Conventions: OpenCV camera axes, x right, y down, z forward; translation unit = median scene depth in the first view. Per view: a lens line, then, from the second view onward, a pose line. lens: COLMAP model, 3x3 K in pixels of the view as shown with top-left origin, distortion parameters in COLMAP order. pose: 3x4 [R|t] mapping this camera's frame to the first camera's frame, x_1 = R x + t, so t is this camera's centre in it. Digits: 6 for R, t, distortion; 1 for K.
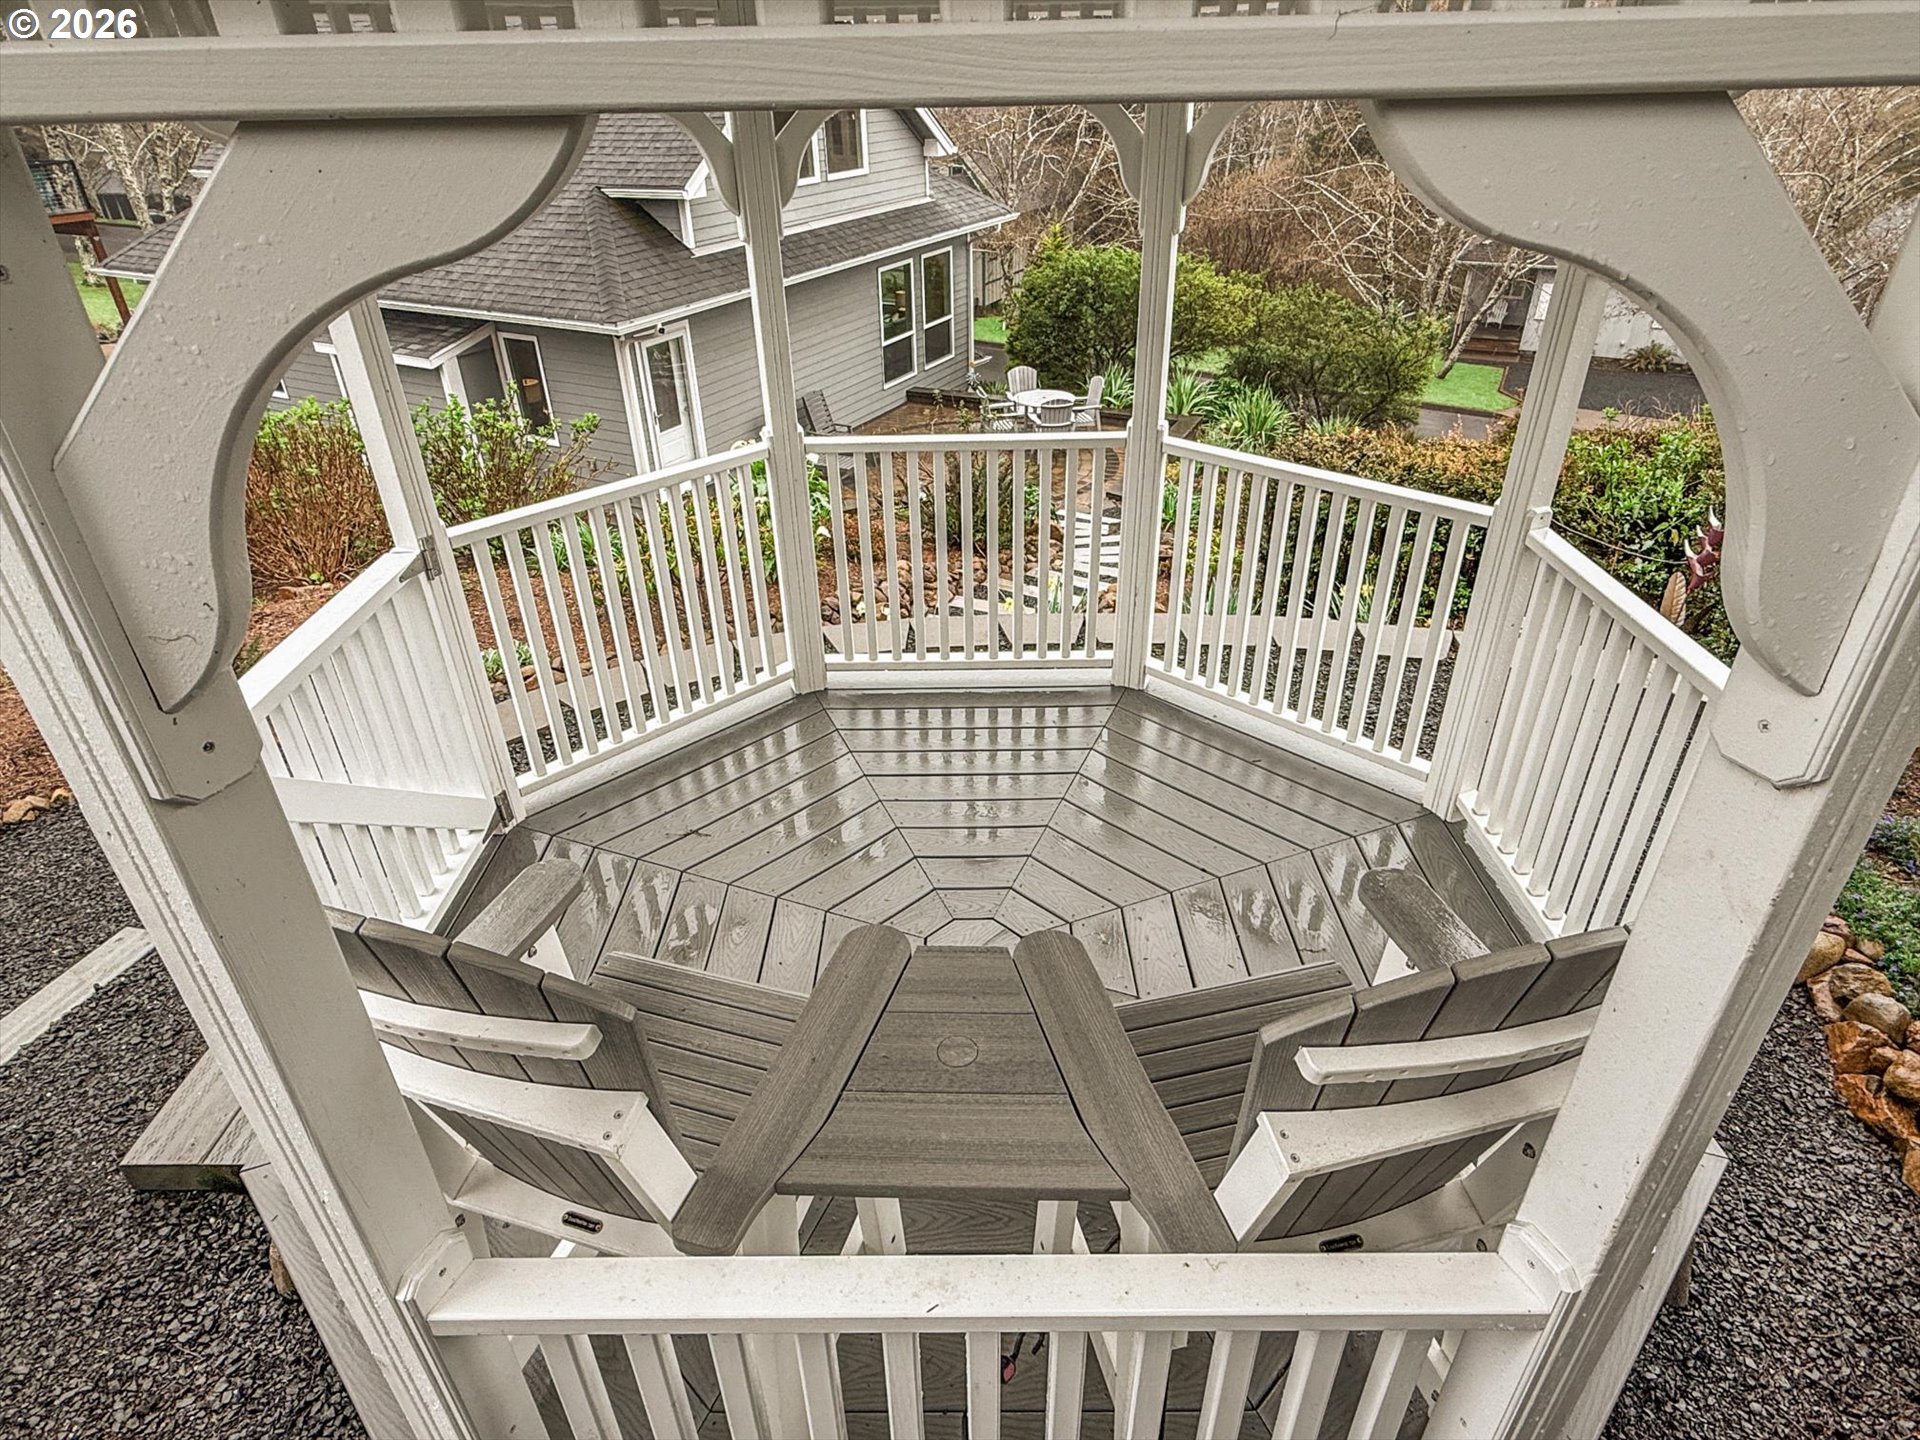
lens RADIAL K [[1112.4, 0, 957.3], [0, 1112.4, 725.2], [0, 0, 1]] dist [-0.008491, 0.001847]
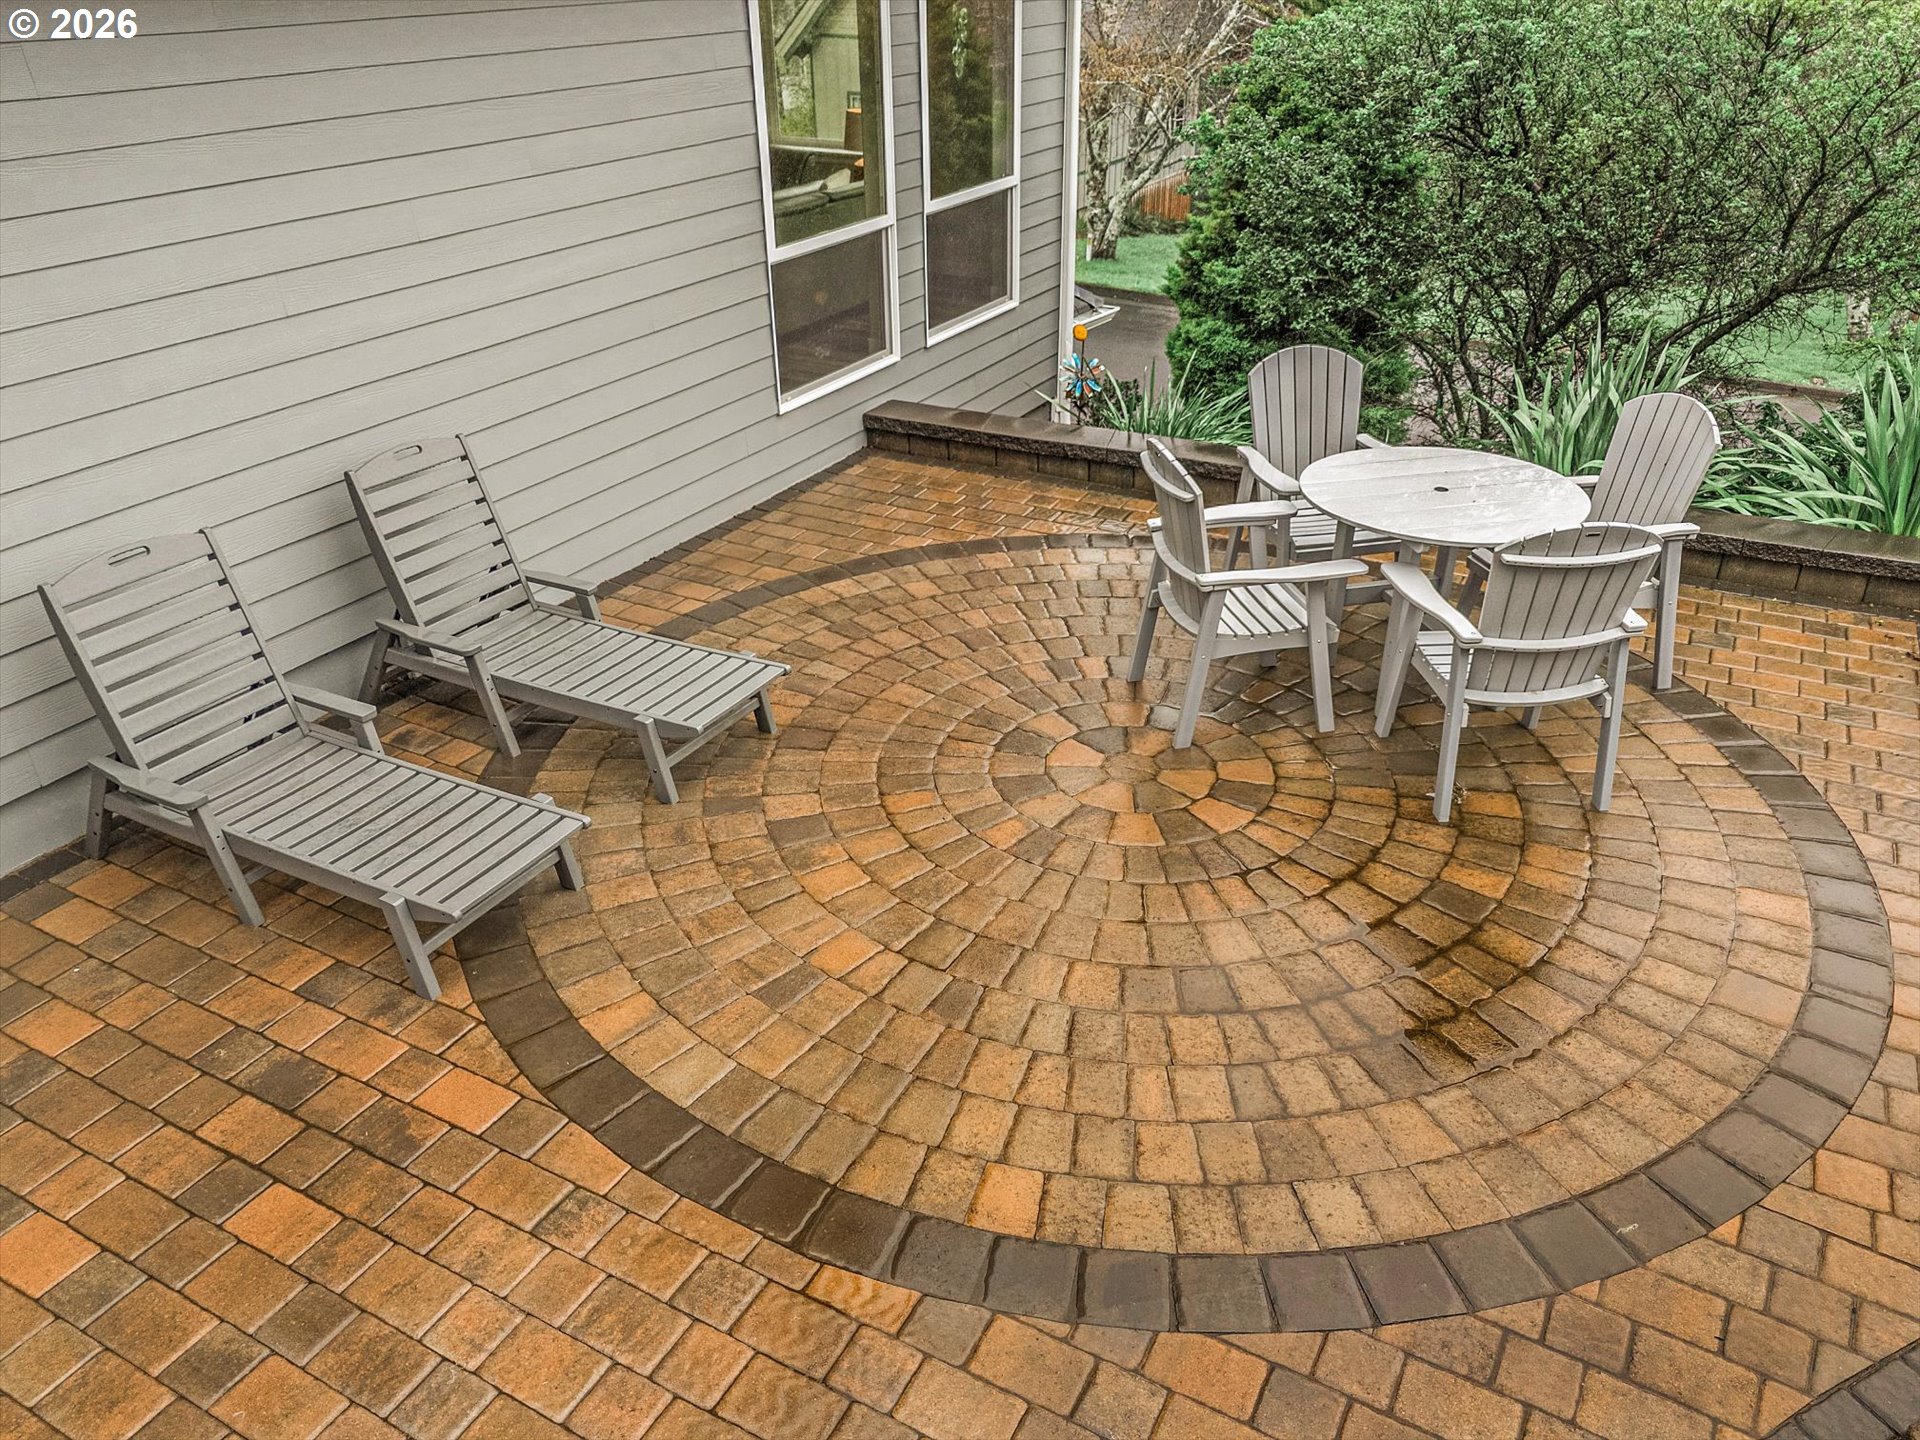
lens RADIAL K [[1443.8, 0, 966.3], [0, 1443.8, 725.8], [0, 0, 1]] dist [0.008554, -0.001427]
pose [[0.999751, 0.022263, -0.001269, -0.017515], [-0.022296, 0.998934, -0.040423, -0.231445], [0.000368, 0.040442, 0.999182, 0.703456]]
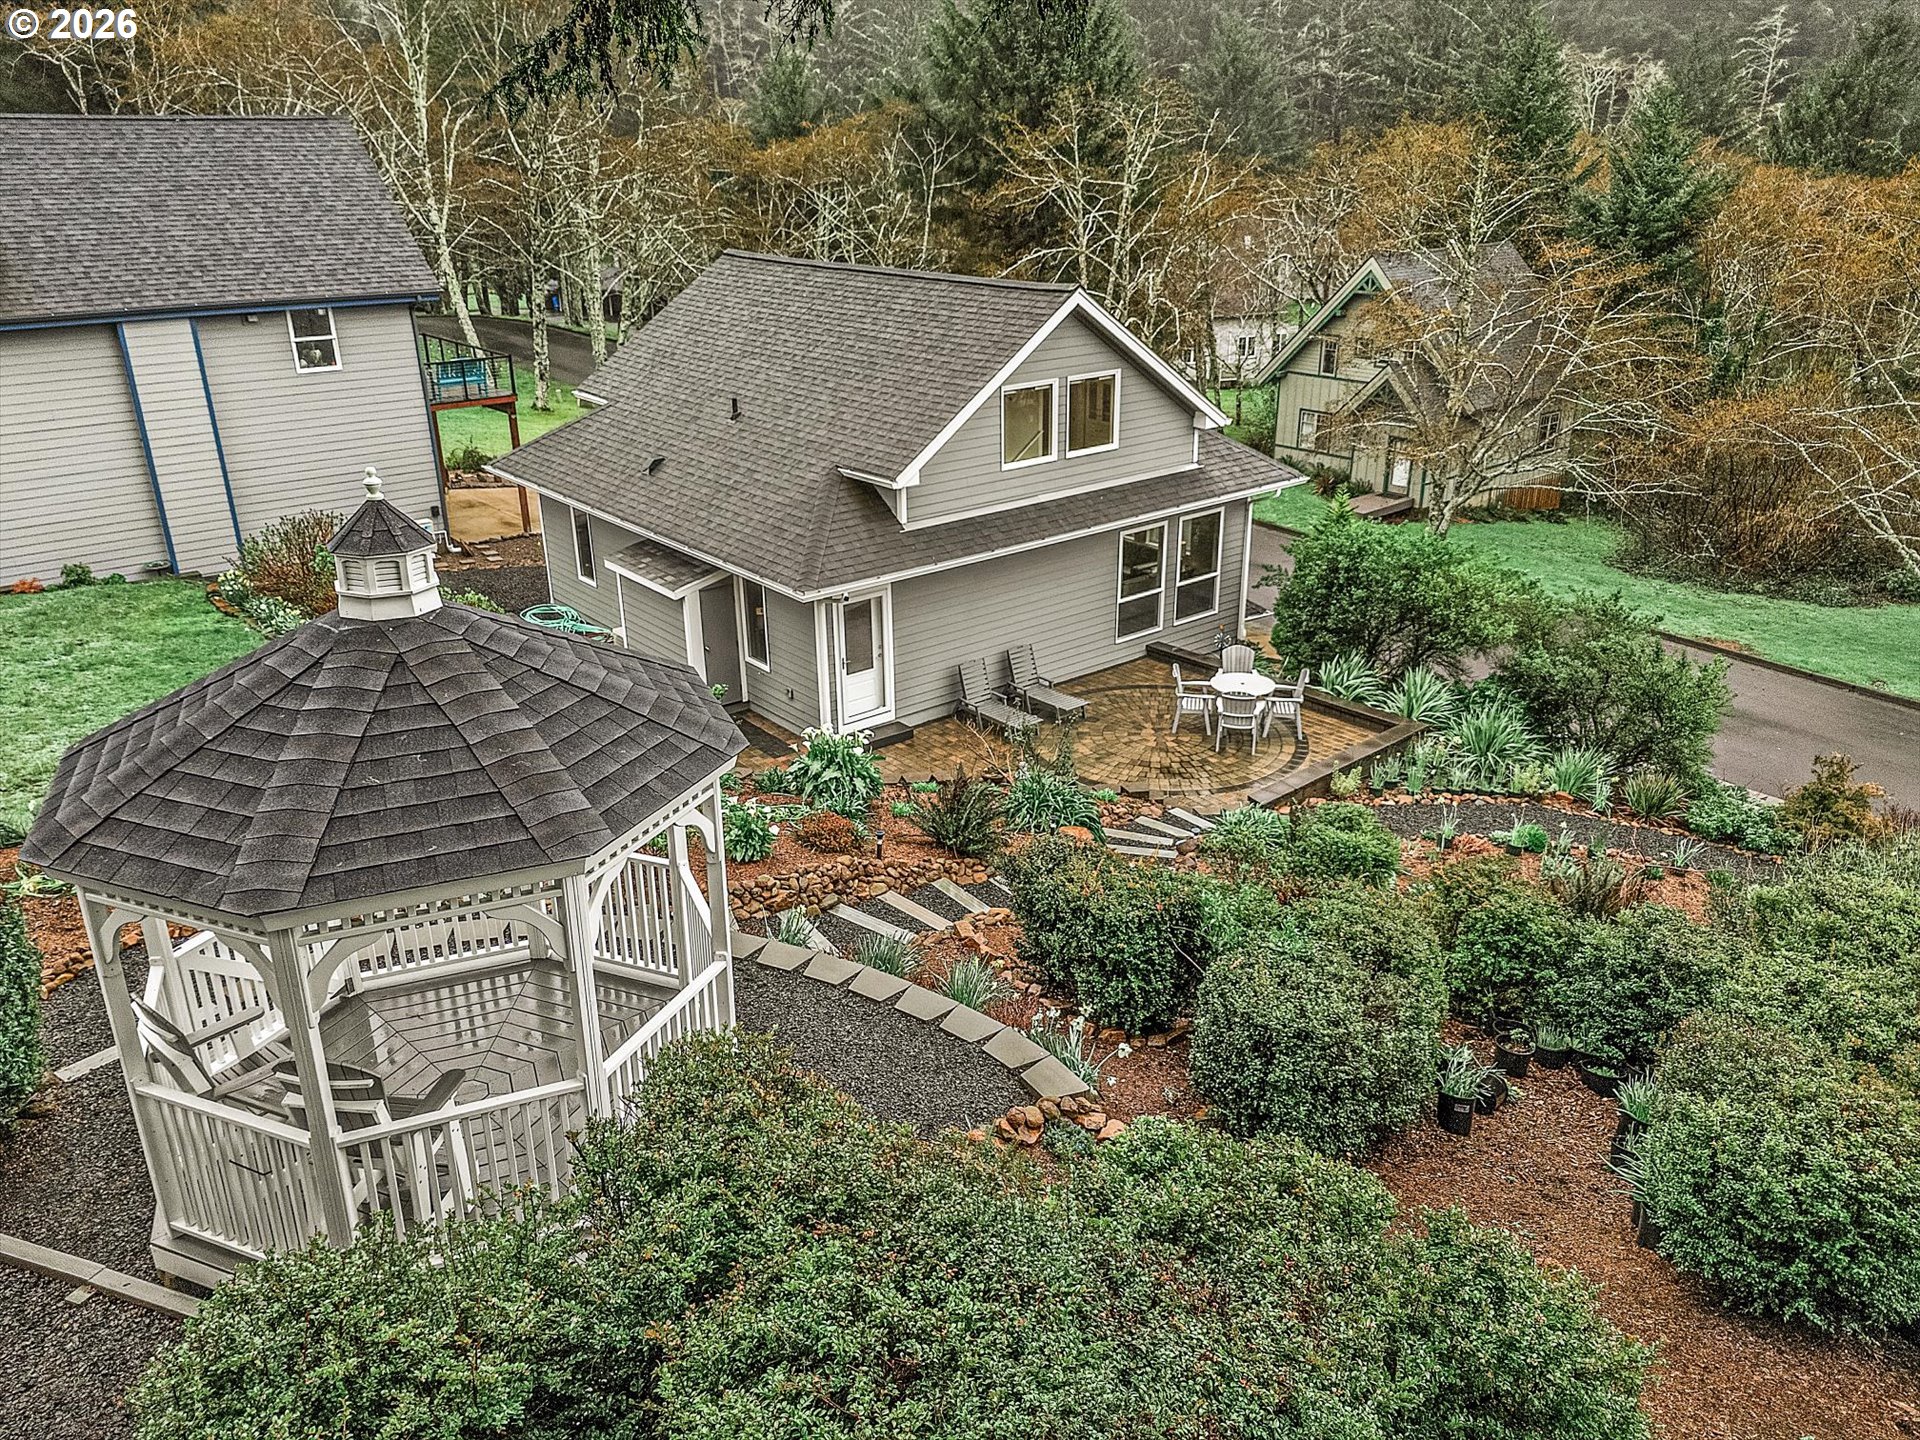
lens RADIAL K [[1443.8, 0, 962.6], [0, 1443.8, 721.6], [0, 0, 1]] dist [0.008554, -0.001427]
pose [[0.922859, 0.158628, -0.350955, 0.299617], [-0.209791, 0.971233, -0.112672, -0.066734], [0.322986, 0.177607, 0.929589, -0.254811]]
